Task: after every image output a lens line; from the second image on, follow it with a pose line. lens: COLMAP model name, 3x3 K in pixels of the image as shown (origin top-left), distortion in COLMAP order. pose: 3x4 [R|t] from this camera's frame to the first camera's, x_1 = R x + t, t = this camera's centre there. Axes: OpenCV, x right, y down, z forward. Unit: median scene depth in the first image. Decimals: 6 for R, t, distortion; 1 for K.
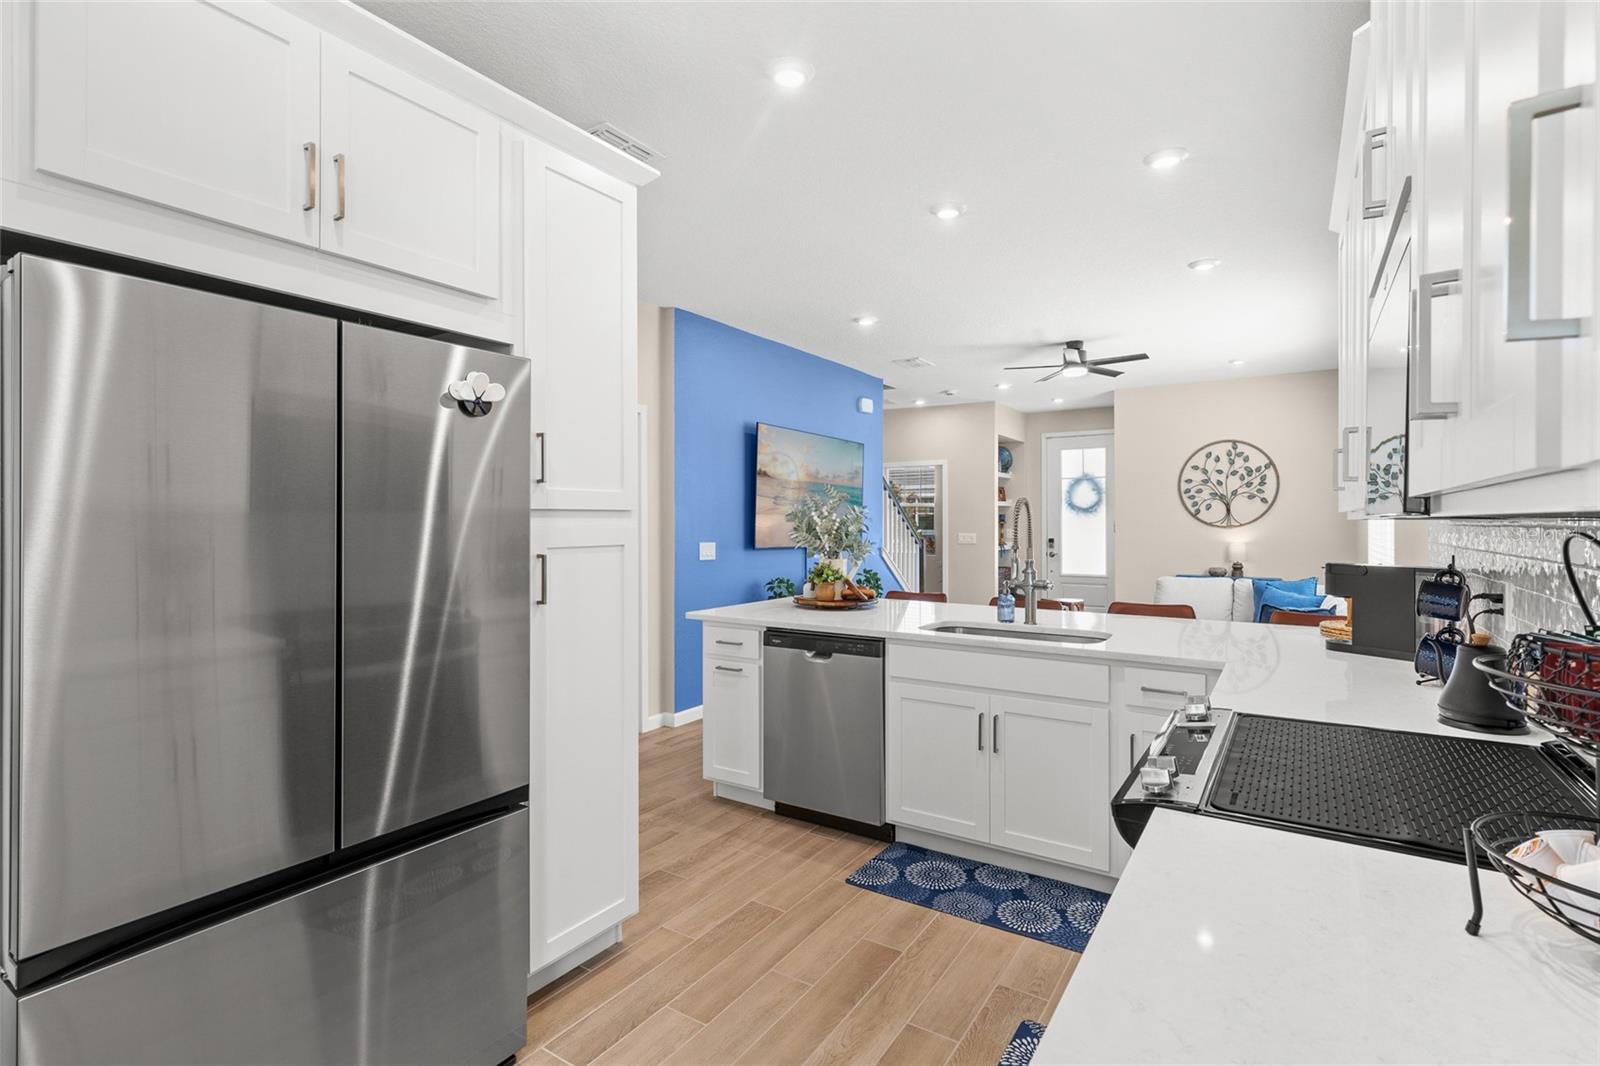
lens RADIAL K [[758.7, 0, 809.2], [0, 758.7, 519.9], [0, 0, 1]] dist [0.010985, -0.001571]
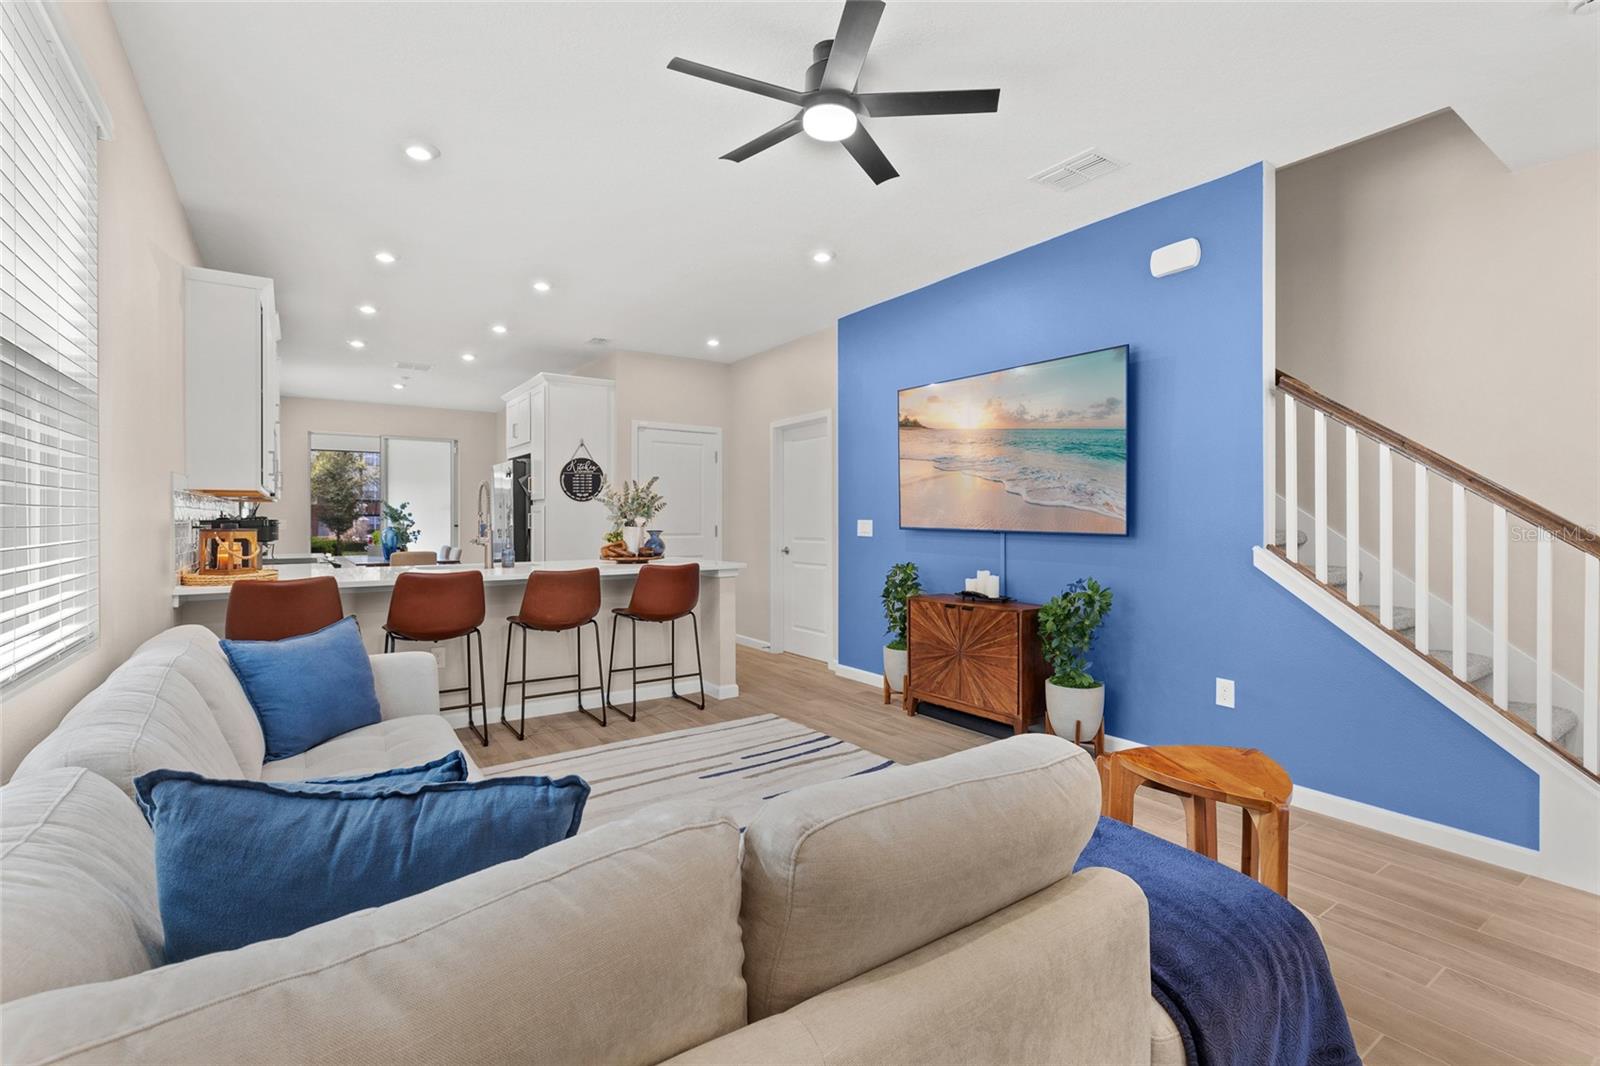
lens RADIAL K [[721.6, 0, 803.3], [0, 721.6, 525.8], [0, 0, 1]] dist [0.011821, -0.002391]
pose [[-0.380330, 0.006428, -0.924828, 0.738621], [0.000658, 0.999977, 0.006679, 0.027787], [0.924851, 0.001931, -0.380326, 1.150694]]
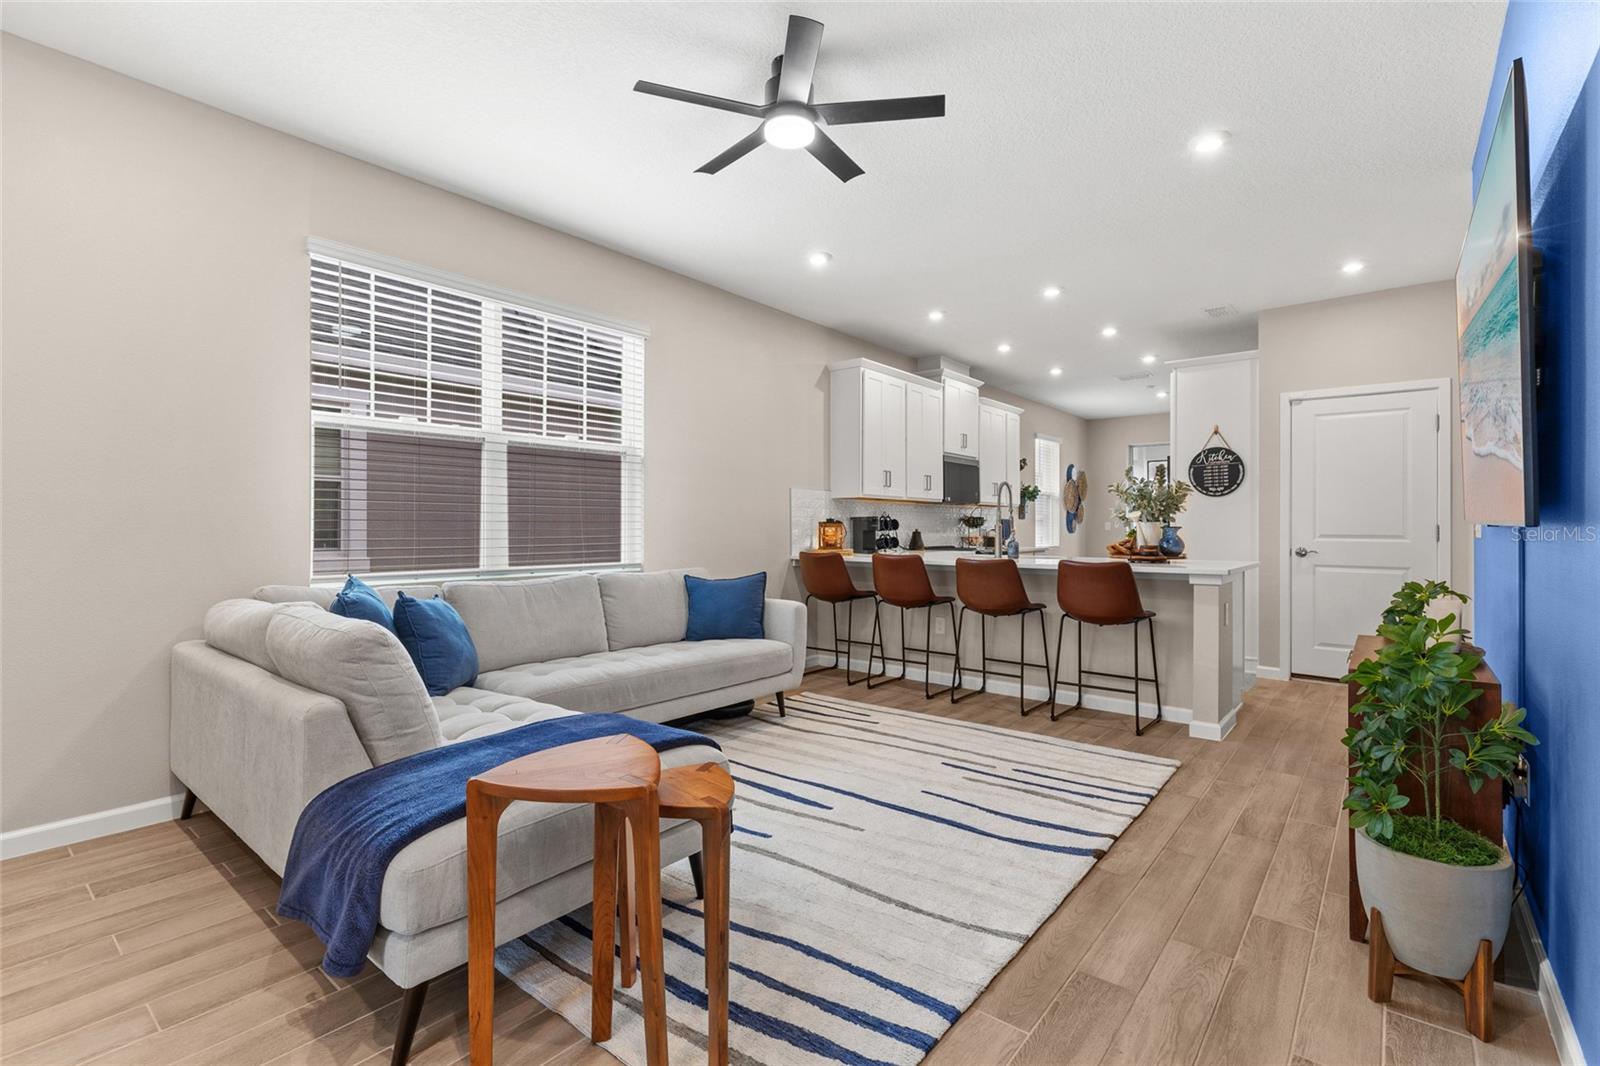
lens RADIAL K [[721.6, 0, 806.9], [0, 721.6, 525.0], [0, 0, 1]] dist [0.011821, -0.002391]
pose [[-0.994214, -0.003604, 0.107356, 0.300157], [-0.004160, 0.999979, -0.004960, 0.042897], [-0.107335, -0.005378, -0.994208, 1.440739]]
